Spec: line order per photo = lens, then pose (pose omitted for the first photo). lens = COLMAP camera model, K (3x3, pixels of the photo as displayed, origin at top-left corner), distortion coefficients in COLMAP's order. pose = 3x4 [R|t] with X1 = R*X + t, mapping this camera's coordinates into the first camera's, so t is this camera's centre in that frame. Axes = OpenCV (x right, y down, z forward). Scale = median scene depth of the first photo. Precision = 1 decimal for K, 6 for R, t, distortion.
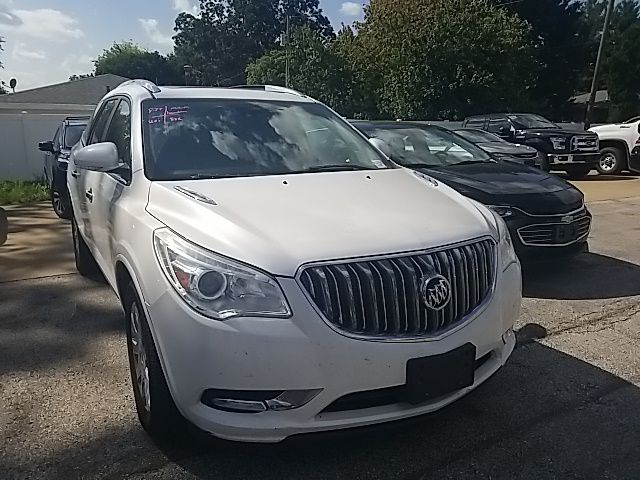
lens RADIAL K [[520.4, 0, 322.2], [0, 520.4, 231.8], [0, 0, 1]] dist [0.006978, -0.021185]
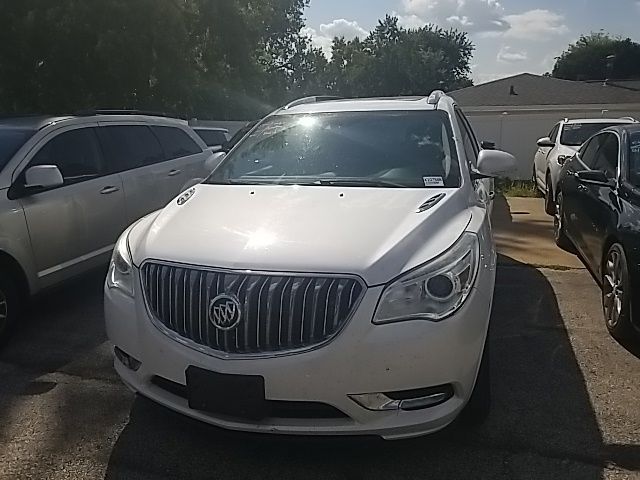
lens RADIAL K [[516.3, 0, 313.2], [0, 516.3, 240.2], [0, 0, 1]] dist [0.004706, -0.001443]
pose [[0.637403, 0.151537, -0.755482, 0.699187], [-0.133973, 0.987332, 0.085008, -0.085360], [0.758794, 0.047030, 0.649631, 0.312725]]
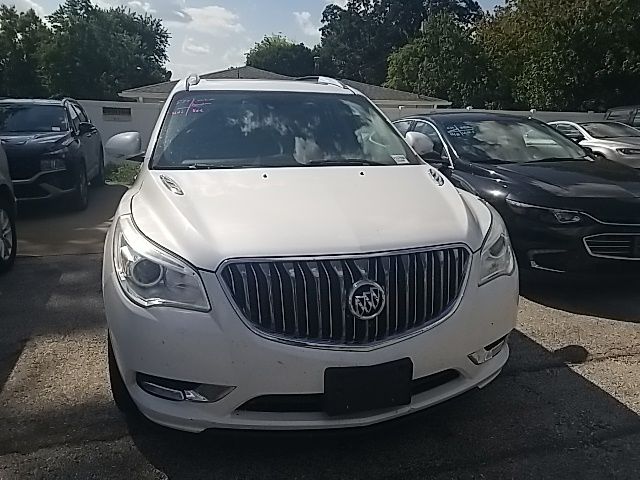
lens RADIAL K [[520.4, 0, 322.2], [0, 520.4, 231.8], [0, 0, 1]] dist [0.006978, -0.021185]
pose [[0.967005, 0.061889, -0.247124, 0.240599], [-0.057247, 0.998023, 0.025933, -0.016795], [0.248240, -0.010930, 0.968637, 0.053013]]
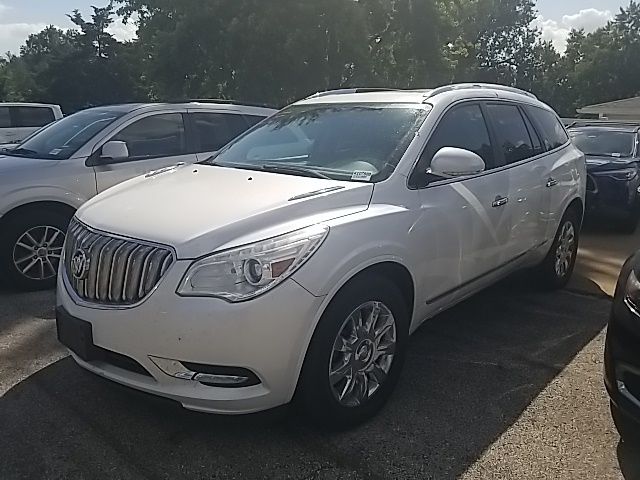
lens RADIAL K [[520.4, 0, 322.2], [0, 520.4, 231.8], [0, 0, 1]] dist [0.006978, -0.021185]
pose [[0.252293, 0.199503, -0.946862, 0.953586], [-0.211760, 0.966181, 0.147149, -0.158876], [0.944196, 0.163383, 0.286007, 0.747202]]
